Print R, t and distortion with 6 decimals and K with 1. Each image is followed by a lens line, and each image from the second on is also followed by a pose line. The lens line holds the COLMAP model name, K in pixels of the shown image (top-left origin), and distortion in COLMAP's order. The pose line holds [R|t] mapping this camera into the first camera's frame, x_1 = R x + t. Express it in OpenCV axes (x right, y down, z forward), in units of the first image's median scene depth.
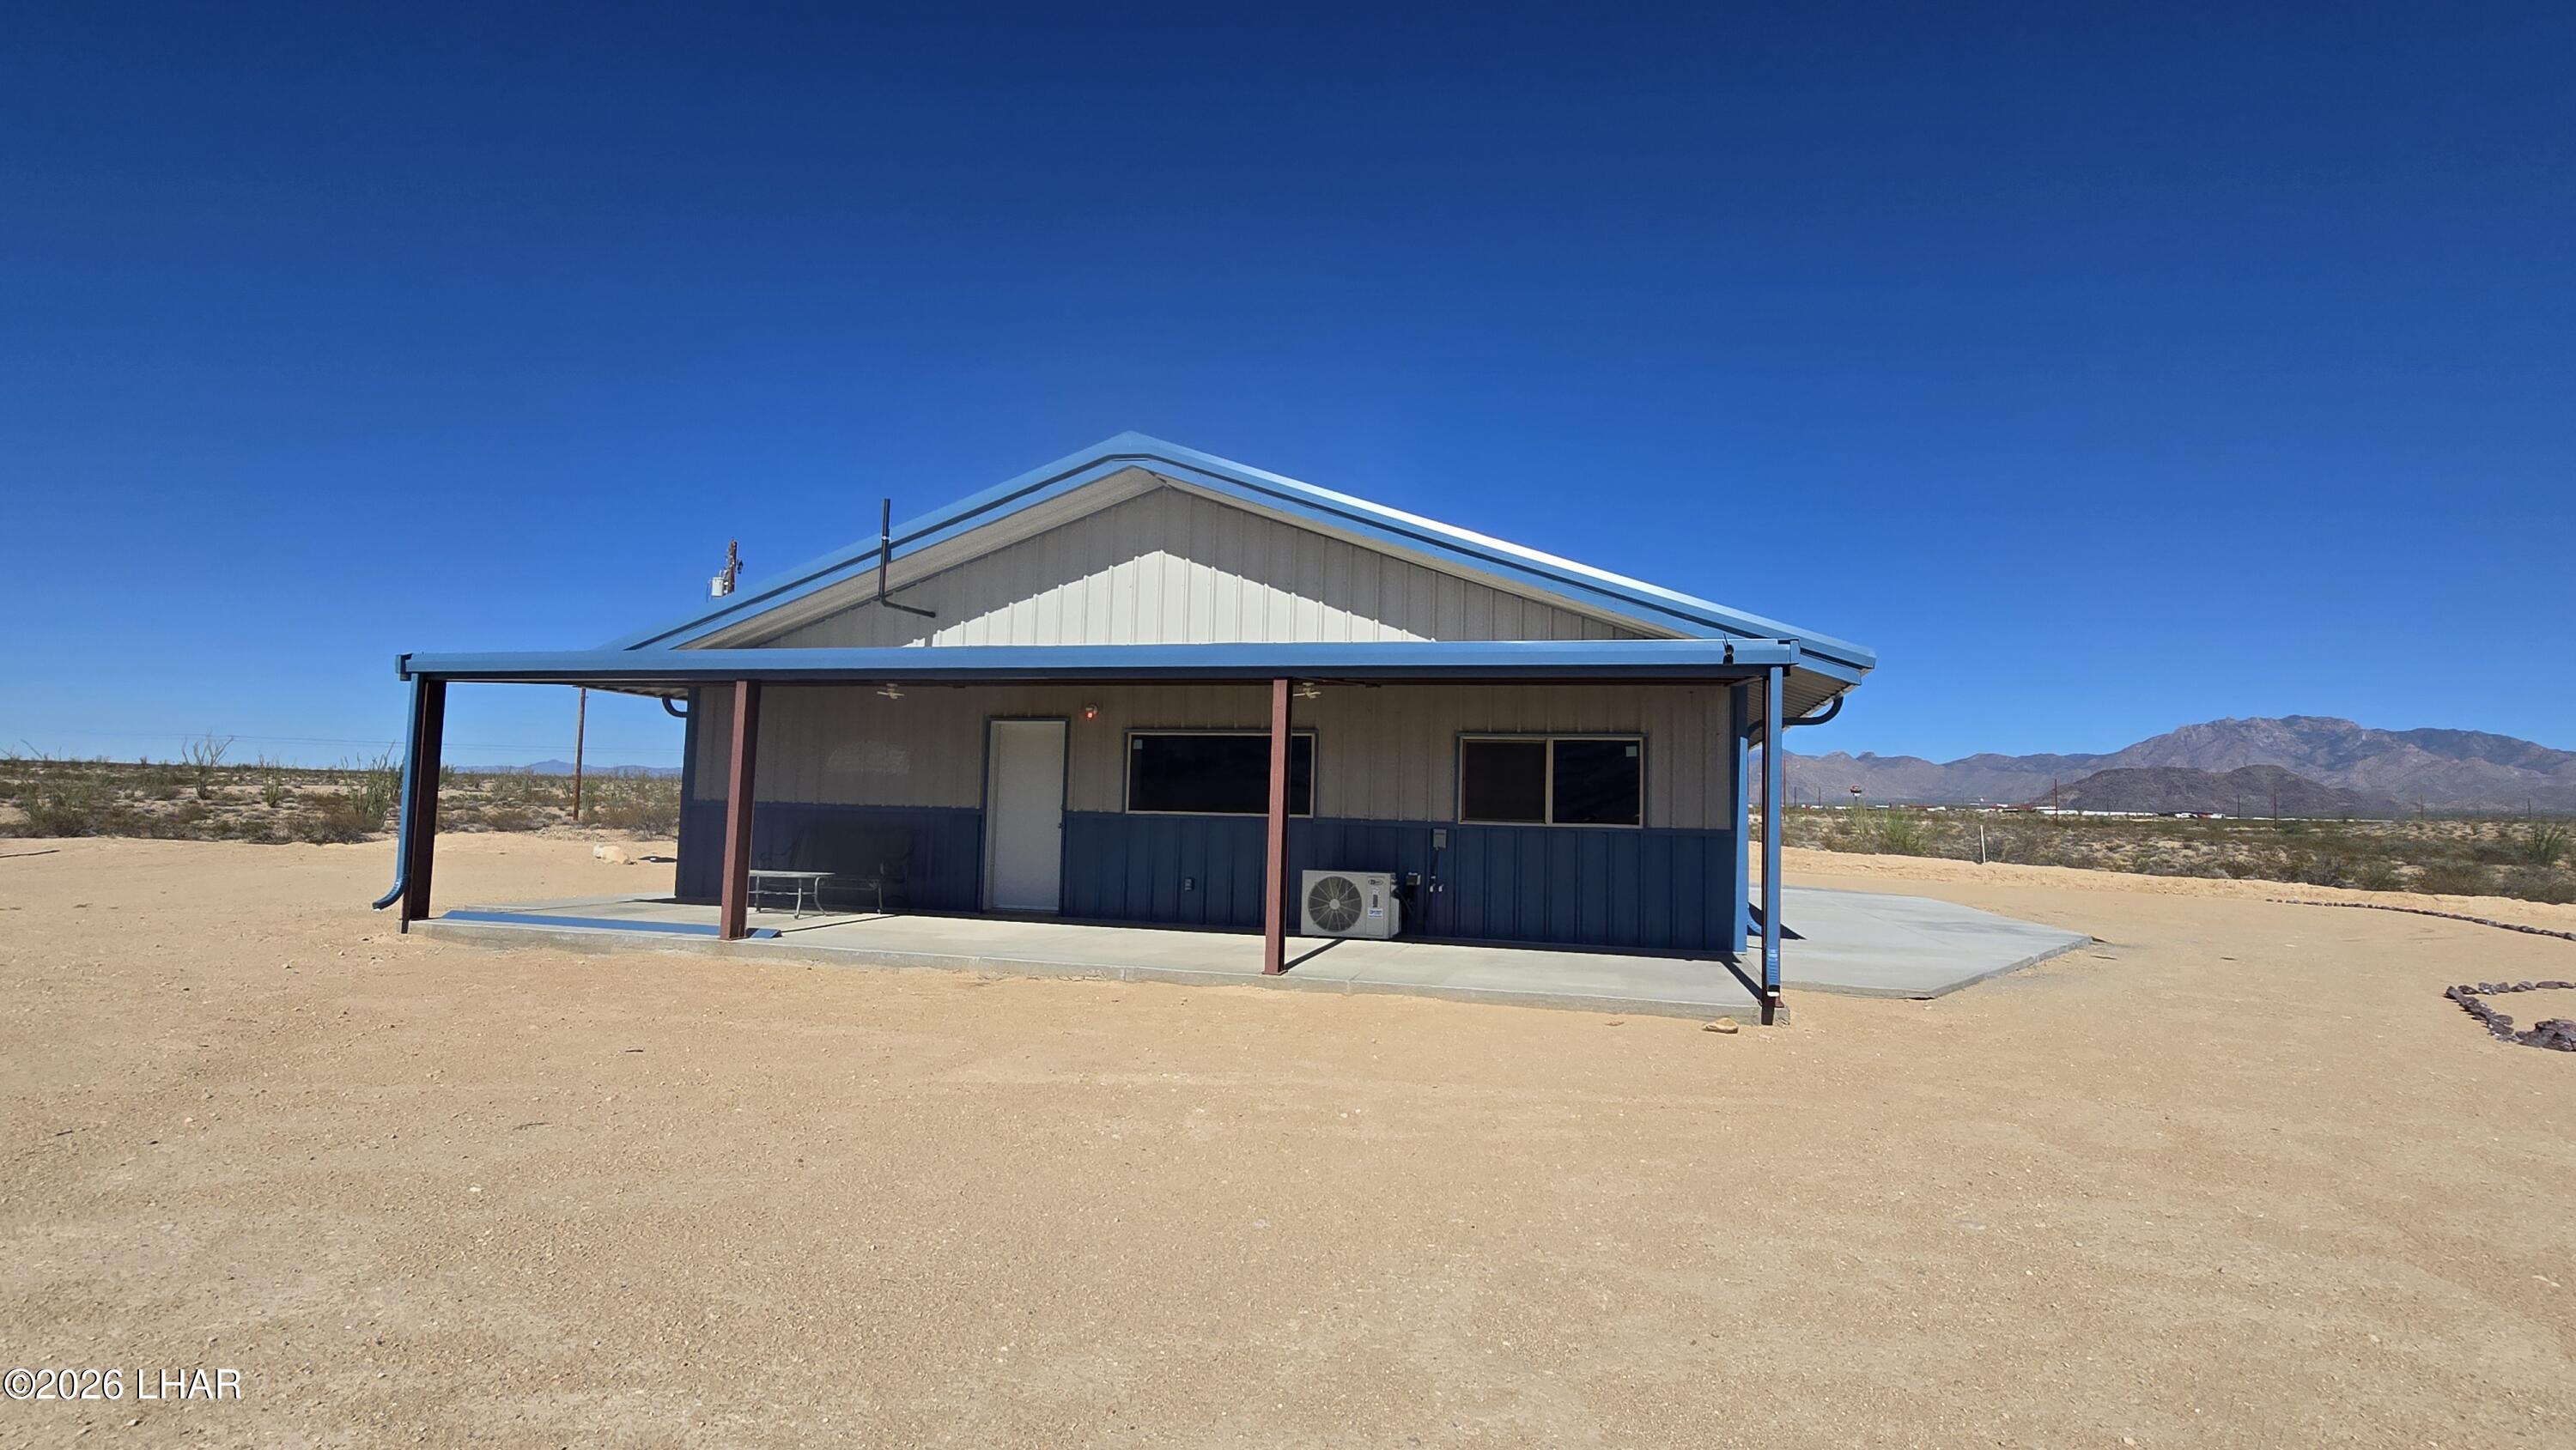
lens RADIAL K [[1248.9, 0, 1288.0], [0, 1248.9, 725.0], [0, 0, 1]] dist [-0.002282, -0.000358]
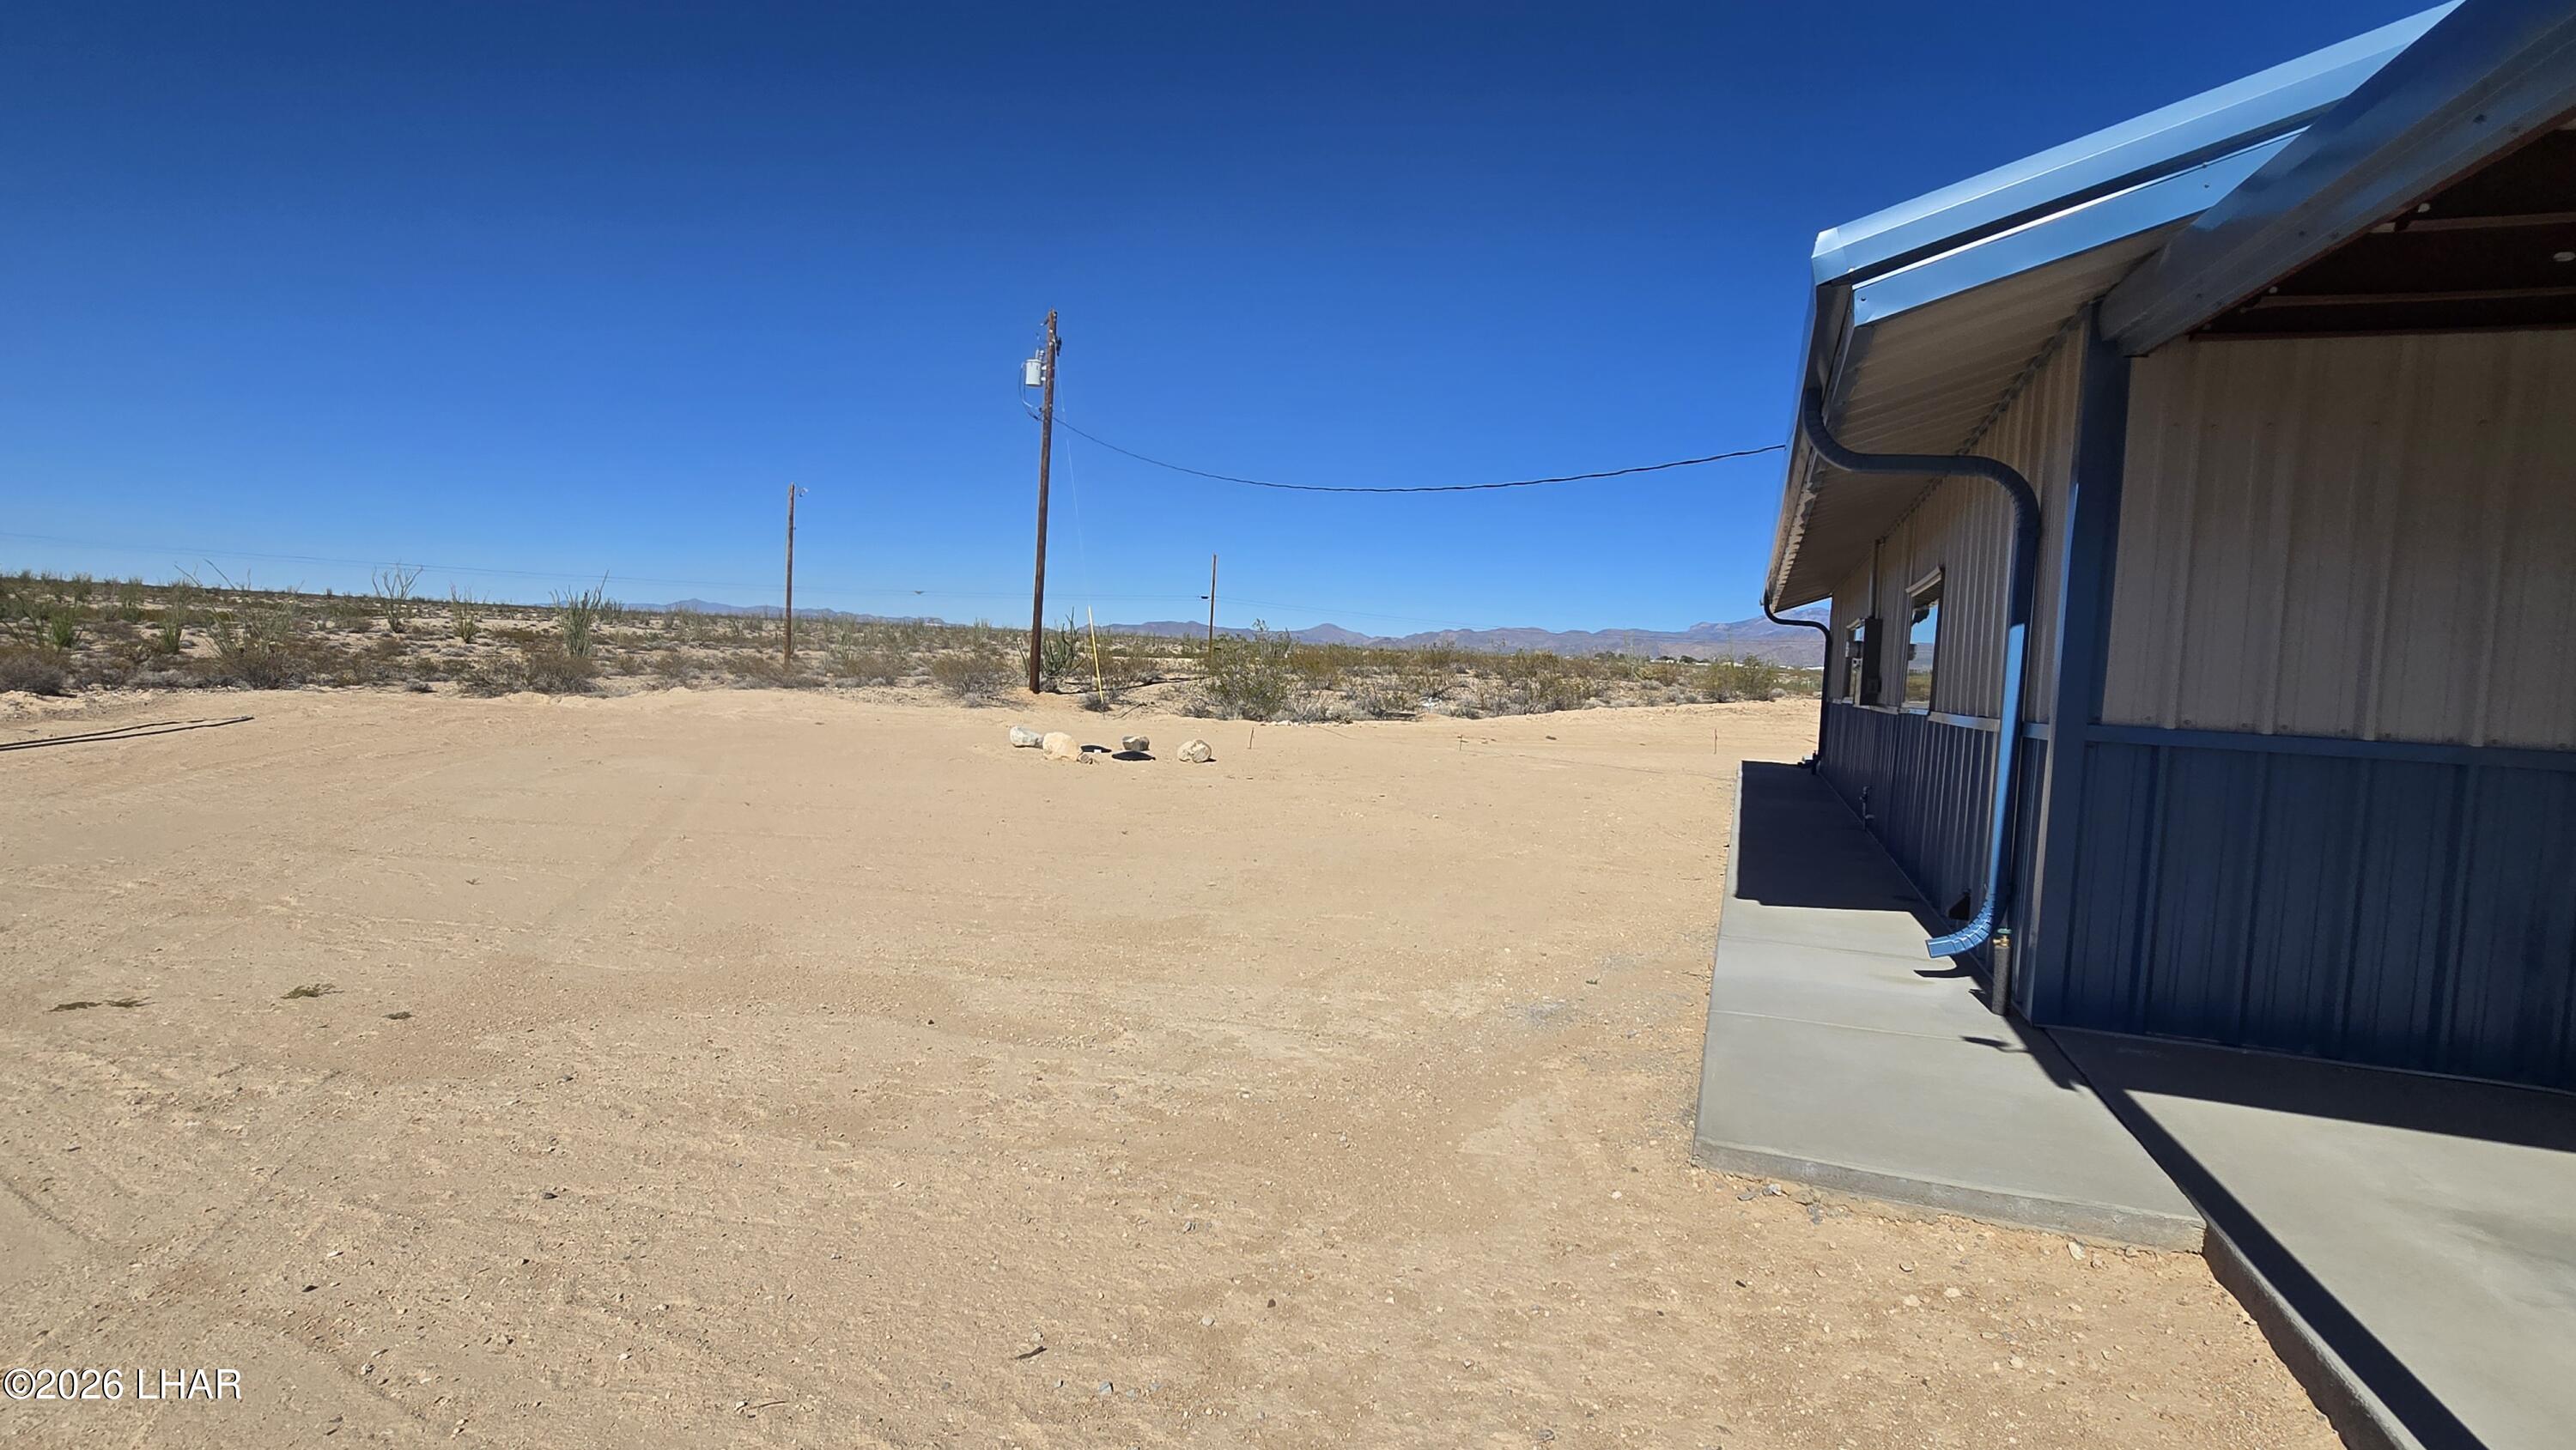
lens RADIAL K [[1248.9, 0, 1288.0], [0, 1248.9, 725.0], [0, 0, 1]] dist [-0.002282, -0.000358]
pose [[0.995812, 0.028735, -0.086786, -0.107602], [-0.018328, 0.992796, 0.118409, 0.004374], [0.089563, -0.116323, 0.989165, 0.111165]]
